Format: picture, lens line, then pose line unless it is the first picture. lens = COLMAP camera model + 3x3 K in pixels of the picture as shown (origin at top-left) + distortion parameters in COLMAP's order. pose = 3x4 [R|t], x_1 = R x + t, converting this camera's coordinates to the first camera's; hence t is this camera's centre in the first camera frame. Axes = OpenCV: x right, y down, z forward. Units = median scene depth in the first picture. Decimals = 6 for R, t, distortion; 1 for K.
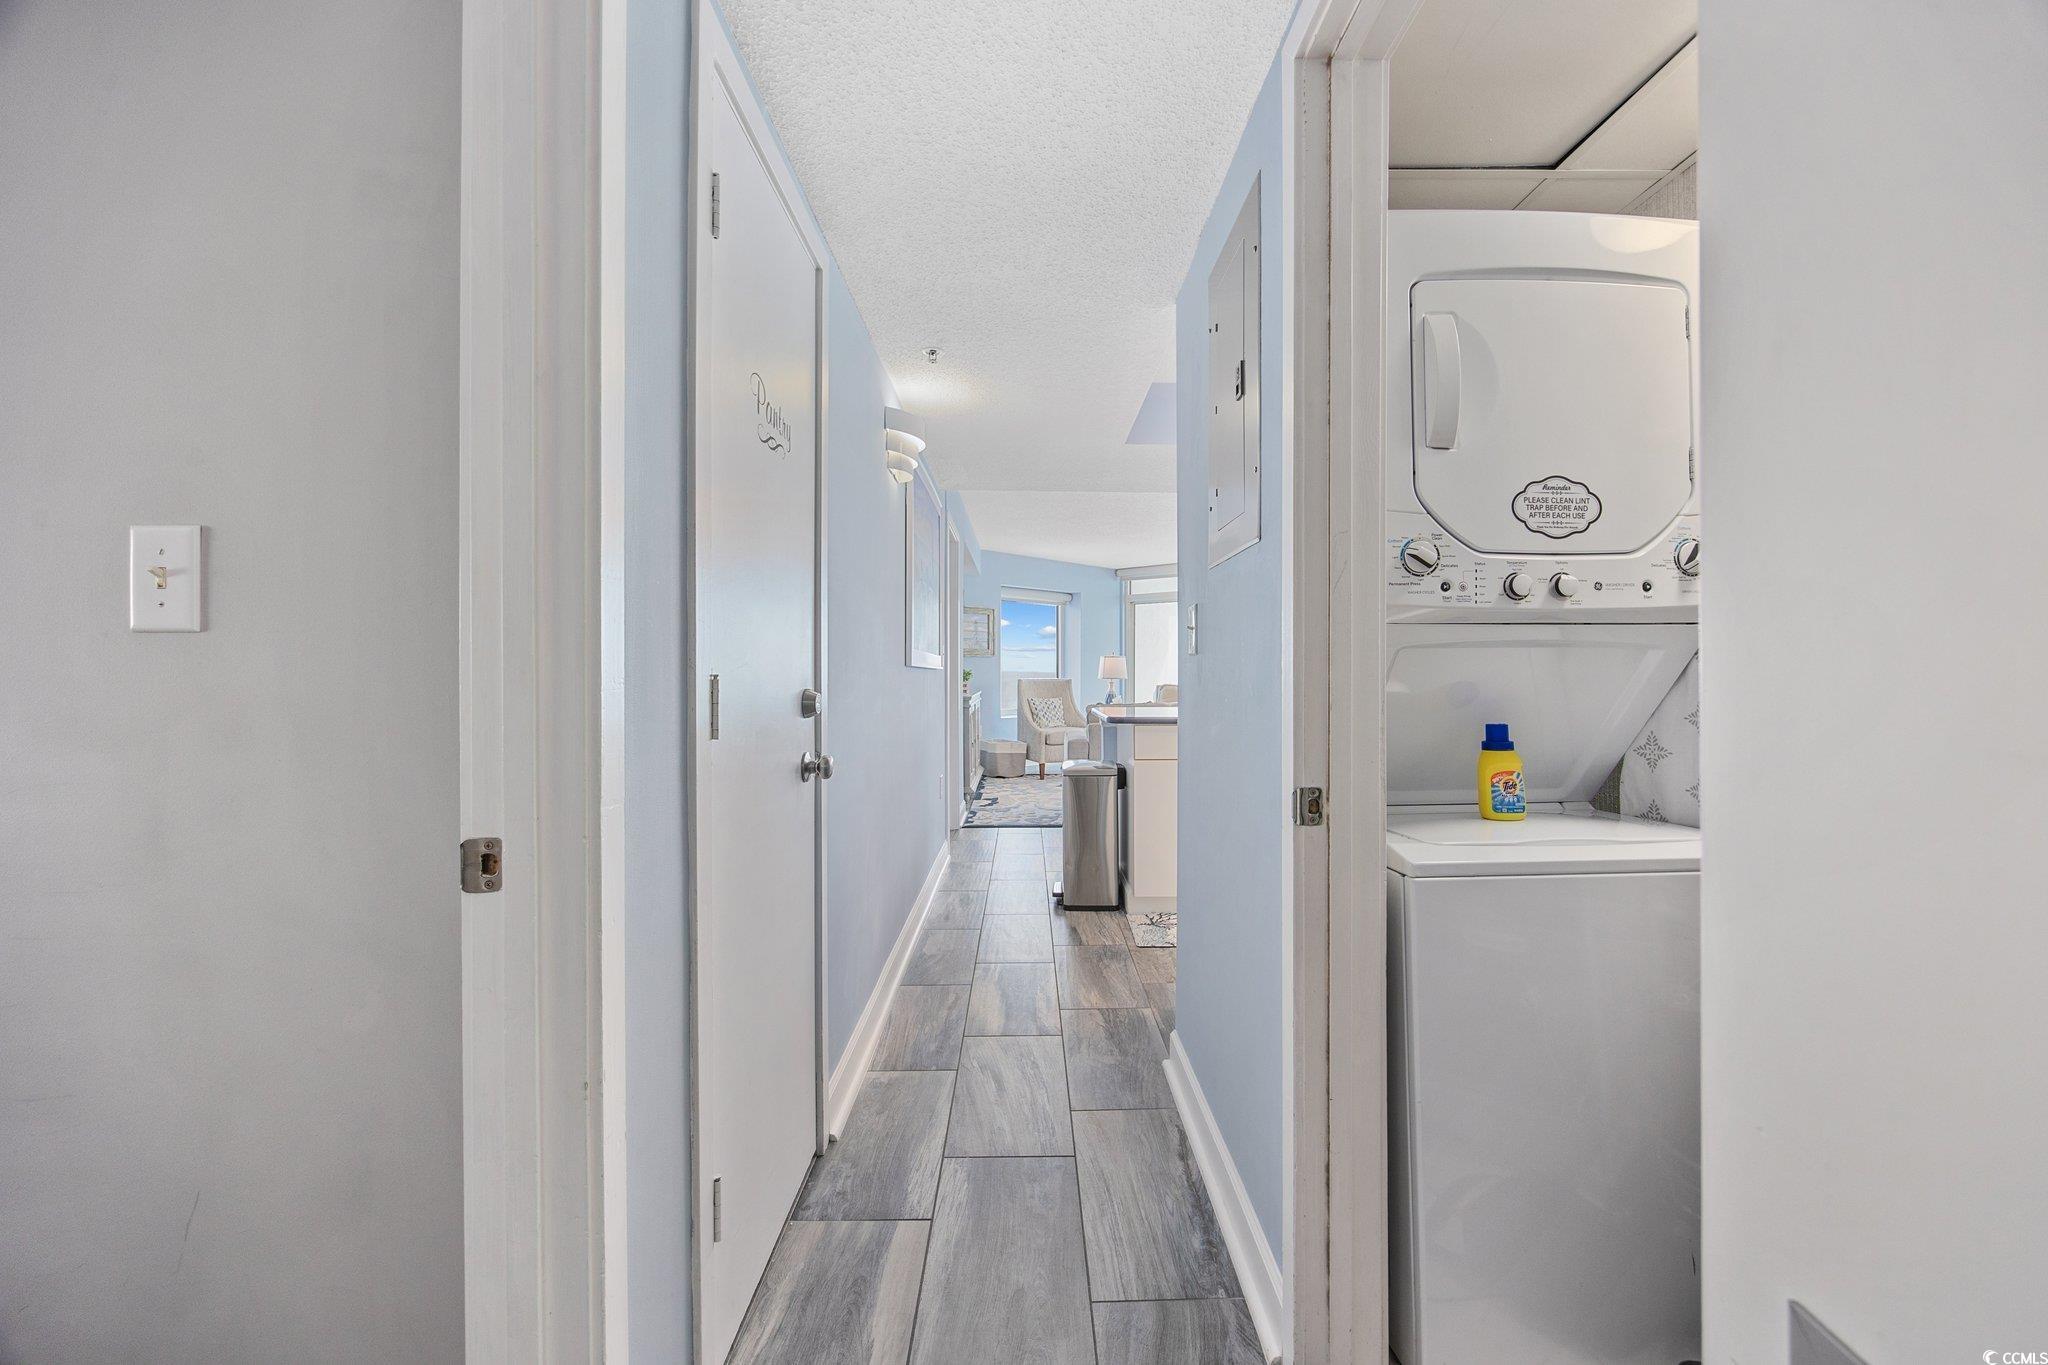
lens RADIAL K [[786.7, 0, 1029.4], [0, 786.7, 671.9], [0, 0, 1]] dist [-0.006313, 0.000364]
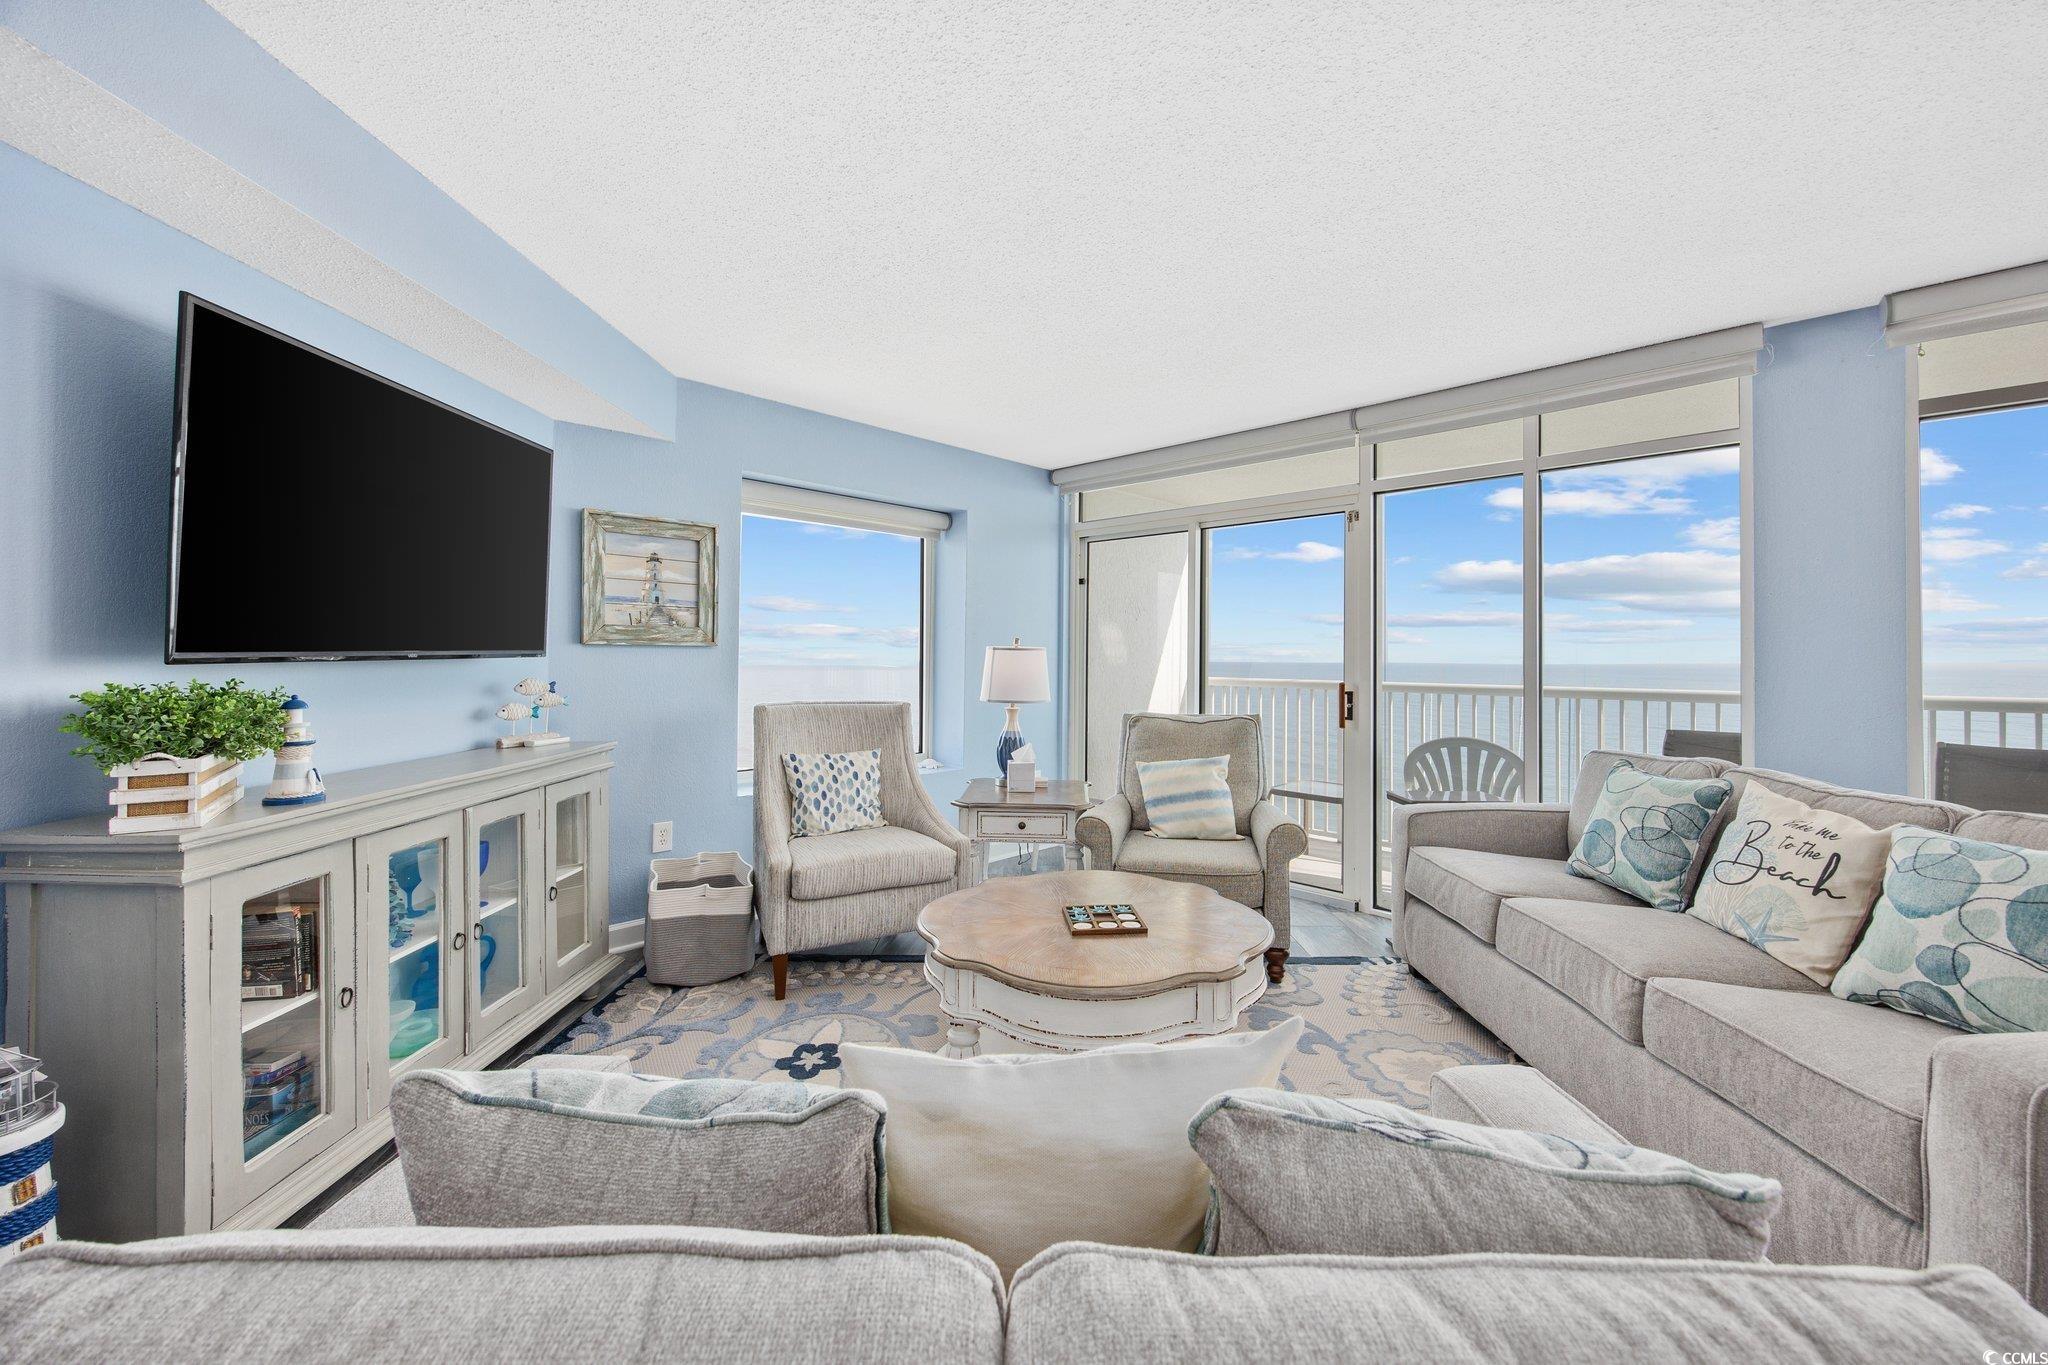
lens RADIAL K [[786.7, 0, 1030.1], [0, 786.7, 652.8], [0, 0, 1]] dist [-0.006313, 0.000364]
pose [[0.999973, 0.006448, -0.003398, 0.124281], [-0.006500, 0.999860, -0.015388, -0.011143], [0.003298, 0.015409, 0.999876, 0.636009]]
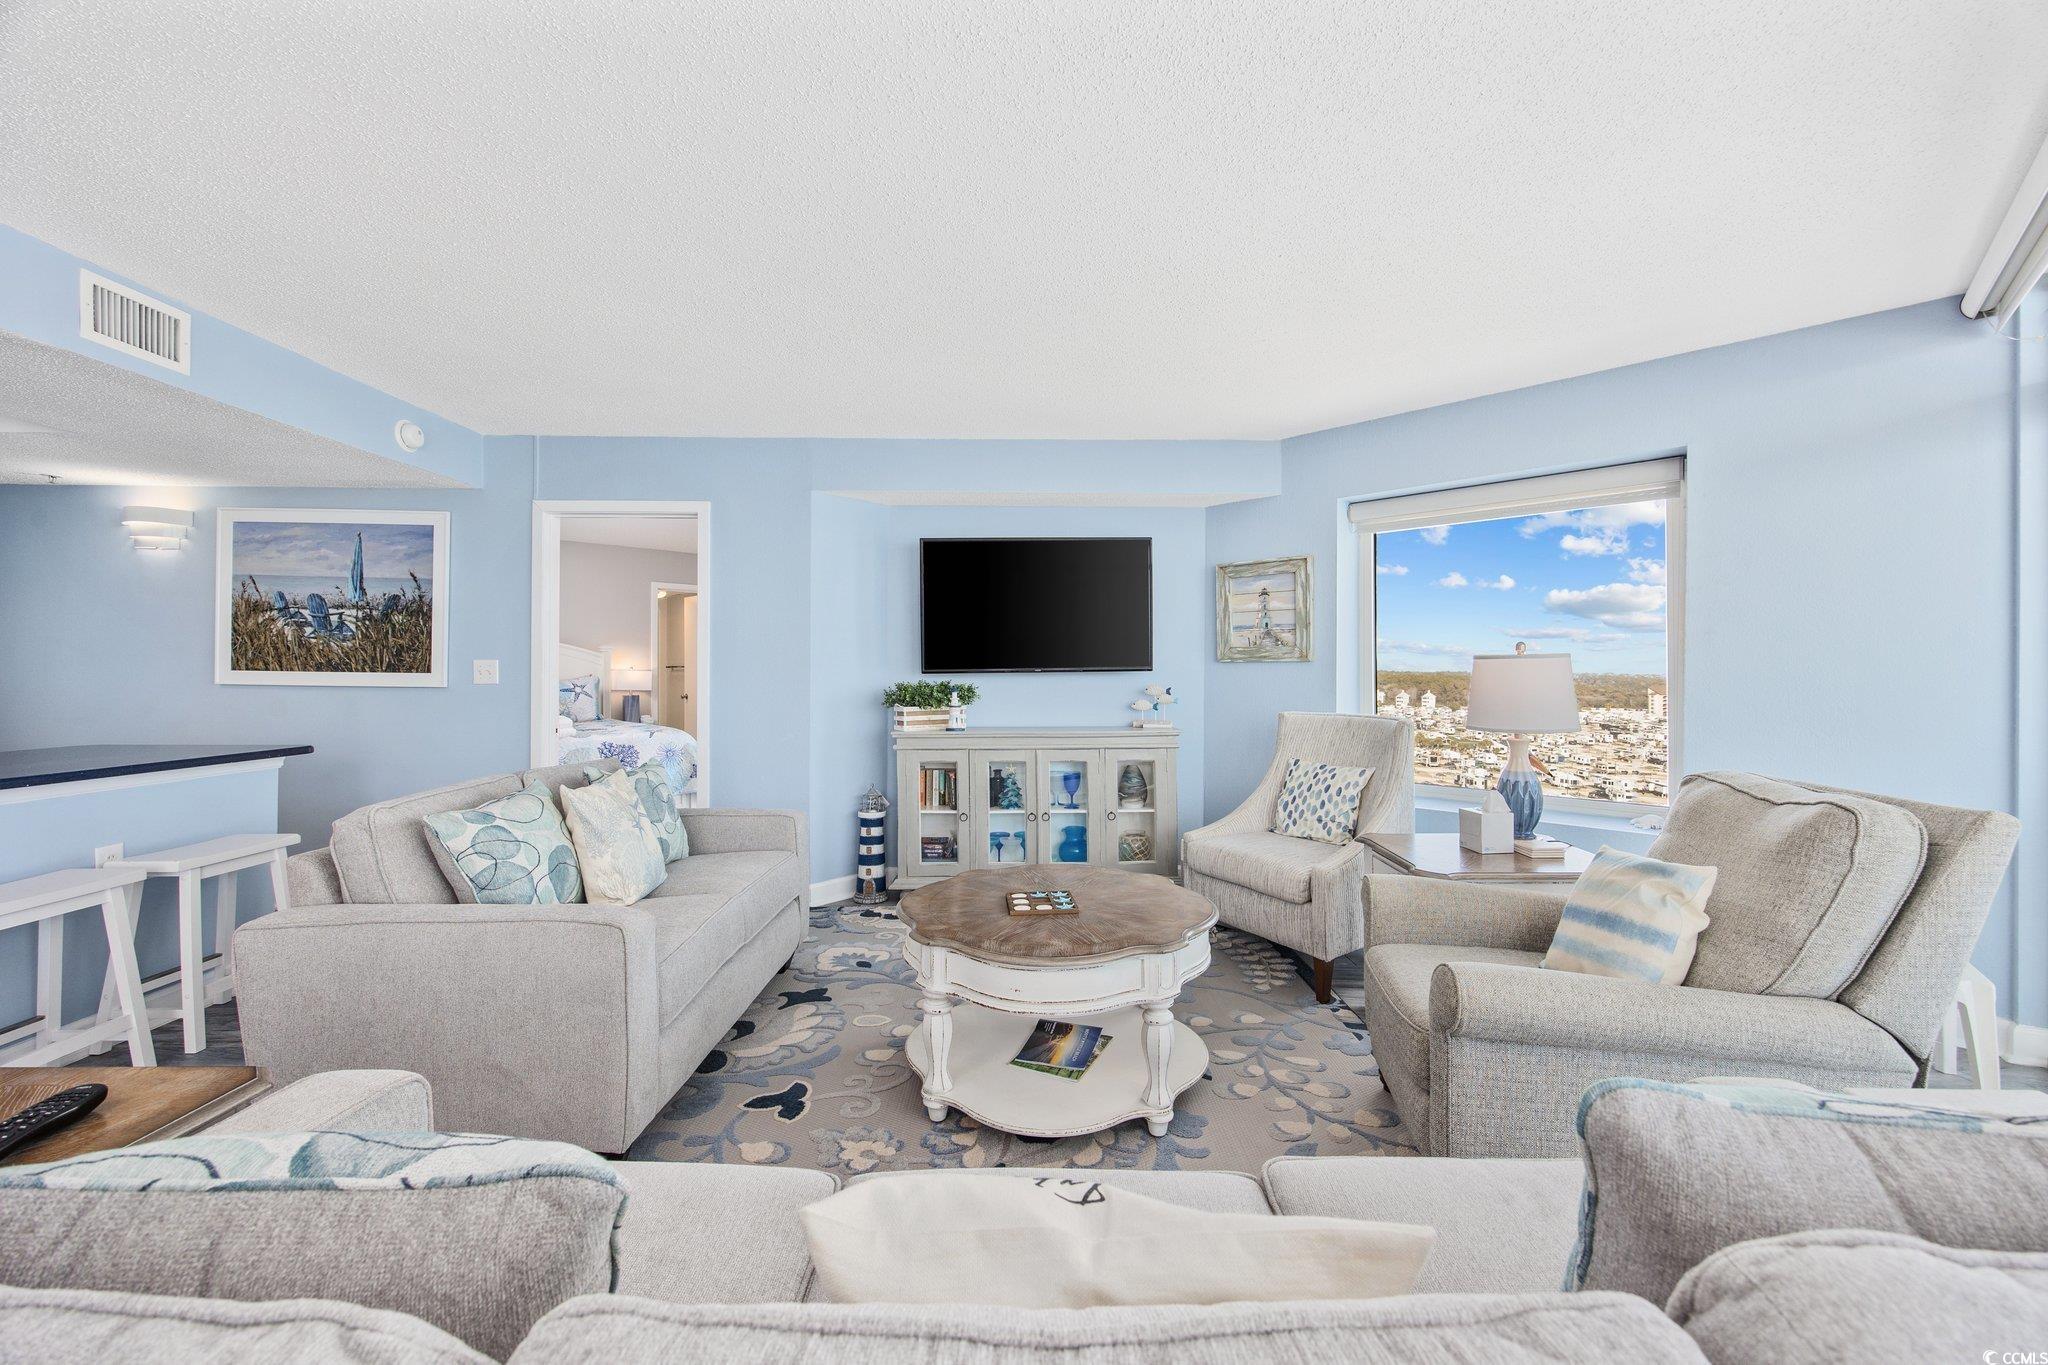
lens RADIAL K [[786.7, 0, 1027.6], [0, 786.7, 664.8], [0, 0, 1]] dist [-0.006313, 0.000364]
pose [[0.008187, -0.007776, -0.999936, 0.436387], [-0.009216, 0.999927, -0.007851, -0.012560], [0.999924, 0.009280, 0.008115, 0.882409]]
